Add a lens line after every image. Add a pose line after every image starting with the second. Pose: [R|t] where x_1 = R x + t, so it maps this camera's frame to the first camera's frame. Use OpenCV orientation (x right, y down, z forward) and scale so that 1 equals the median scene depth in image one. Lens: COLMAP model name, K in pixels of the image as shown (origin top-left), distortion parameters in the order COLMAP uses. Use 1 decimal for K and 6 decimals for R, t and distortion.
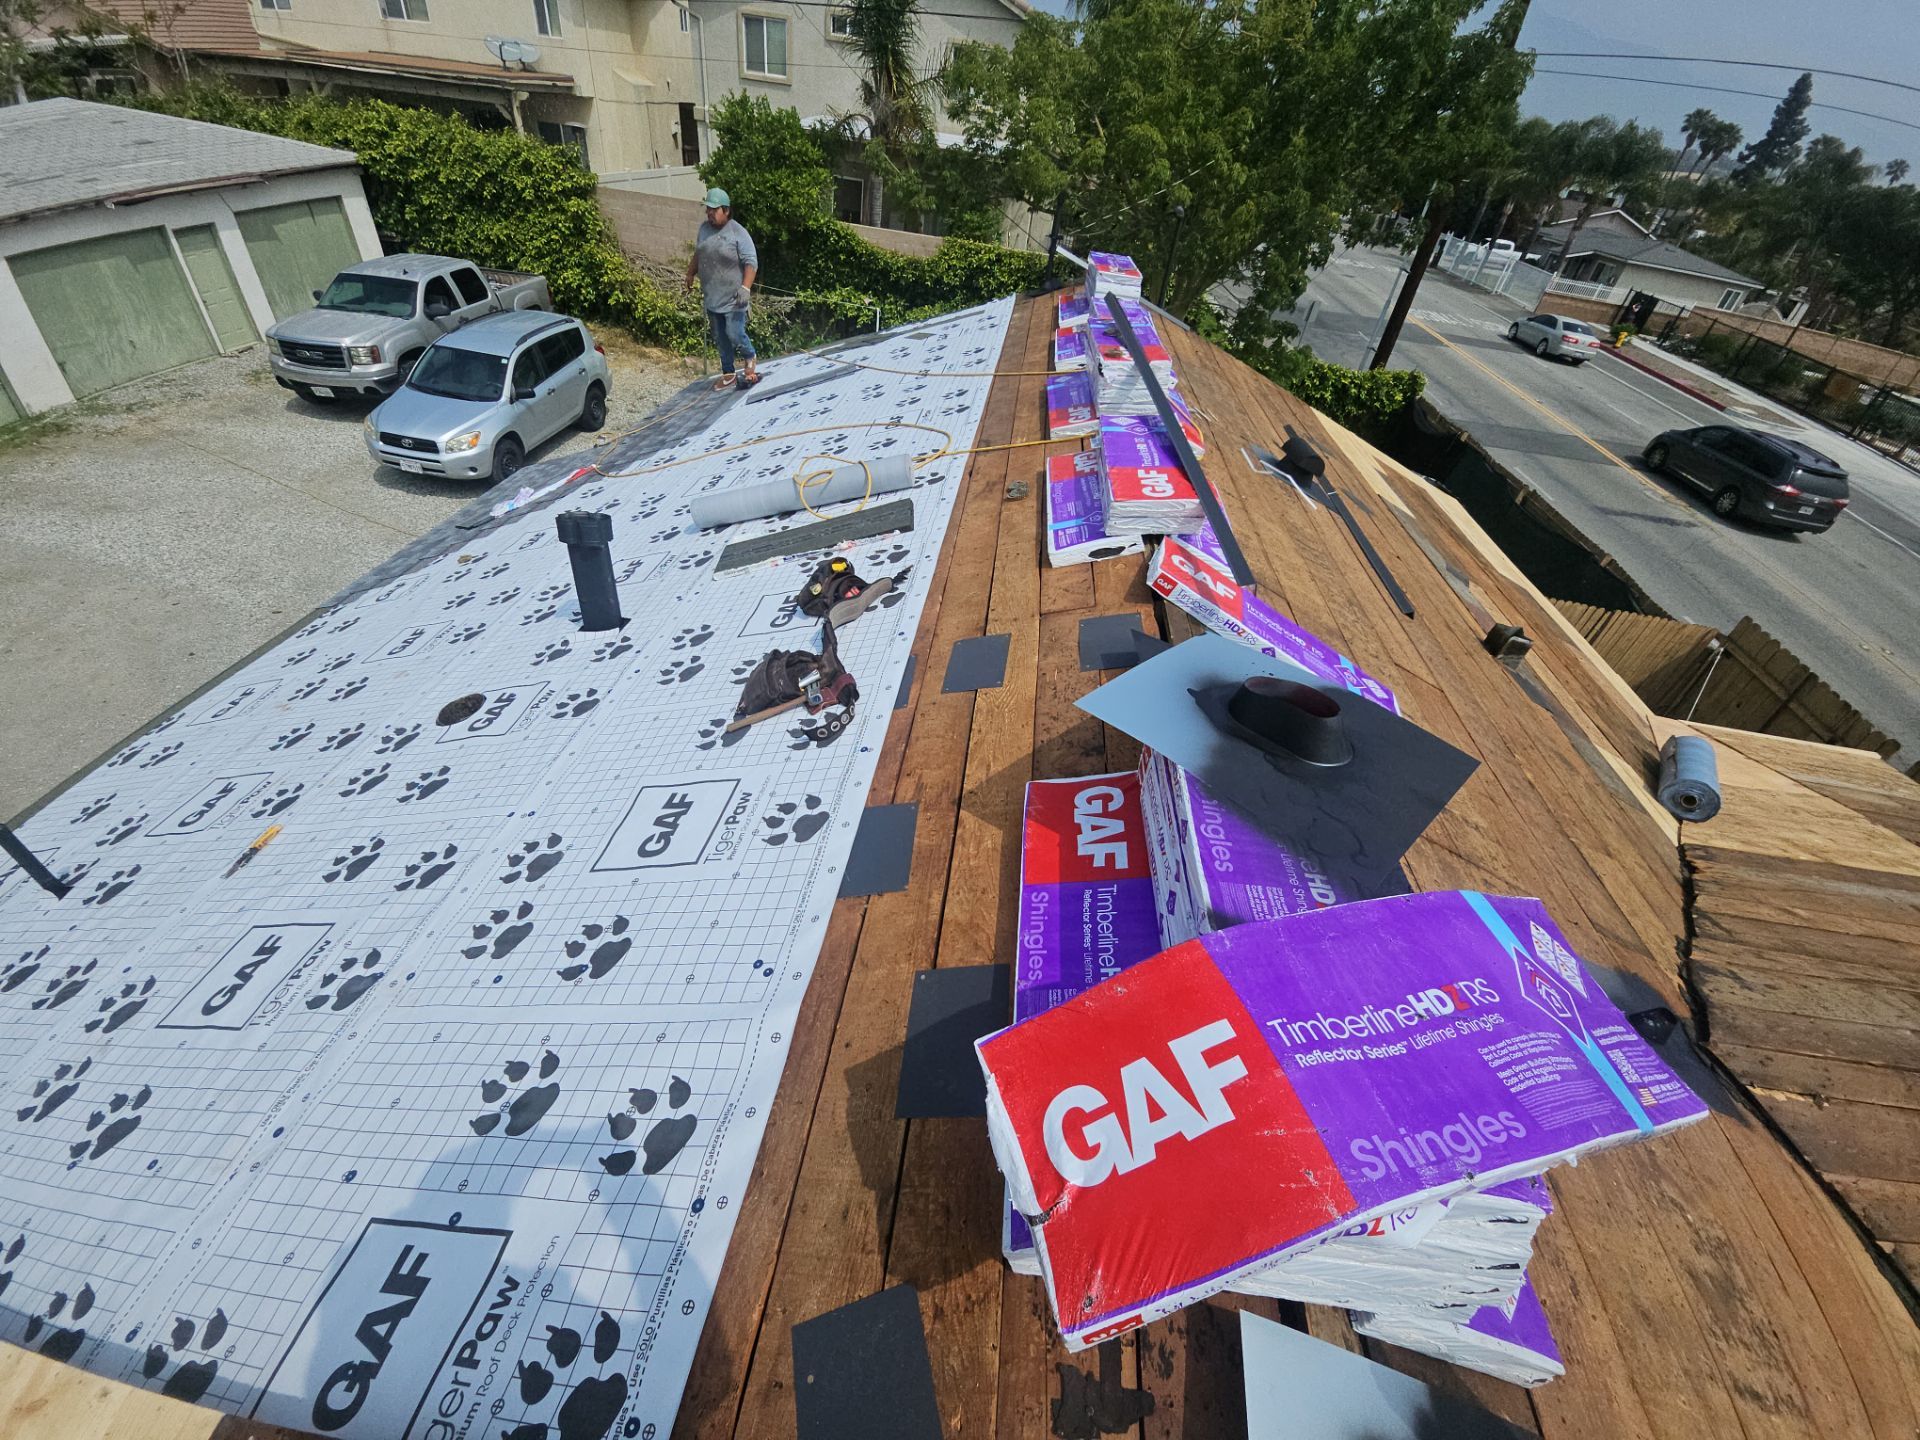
lens RADIAL K [[754.9, 0, 955.1], [0, 754.9, 738.9], [0, 0, 1]] dist [-0.017168, -0.004660]
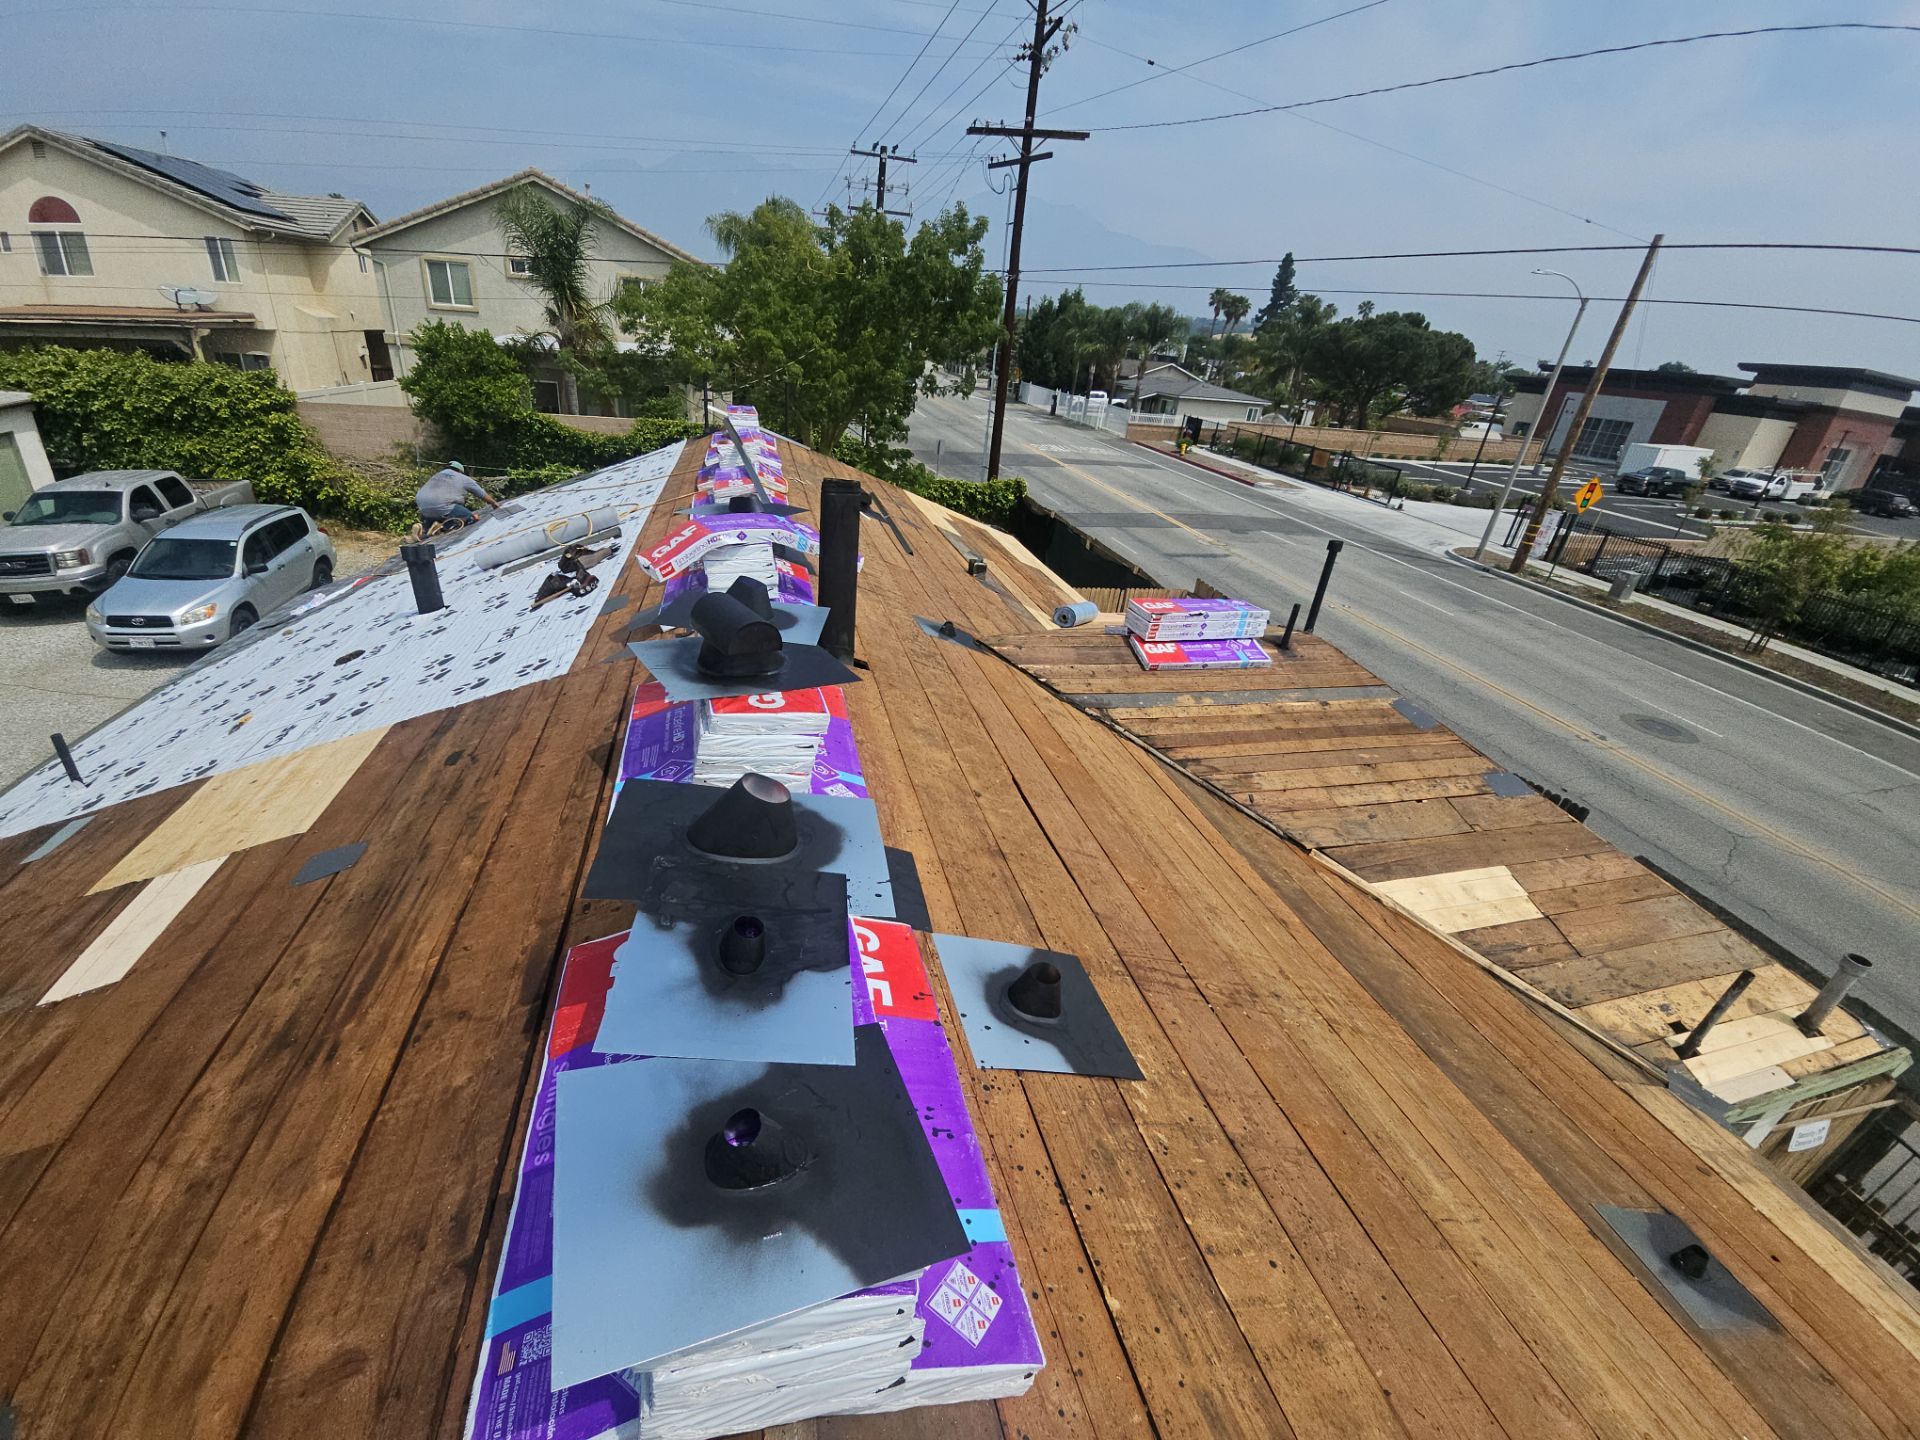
lens RADIAL K [[760.7, 0, 935.7], [0, 760.7, 716.8], [0, 0, 1]] dist [-0.021889, -0.003610]
pose [[0.942870, -0.181170, 0.279595, 0.045708], [0.236712, 0.954847, -0.179541, 0.423461], [-0.234443, 0.235467, 0.943182, -0.513493]]
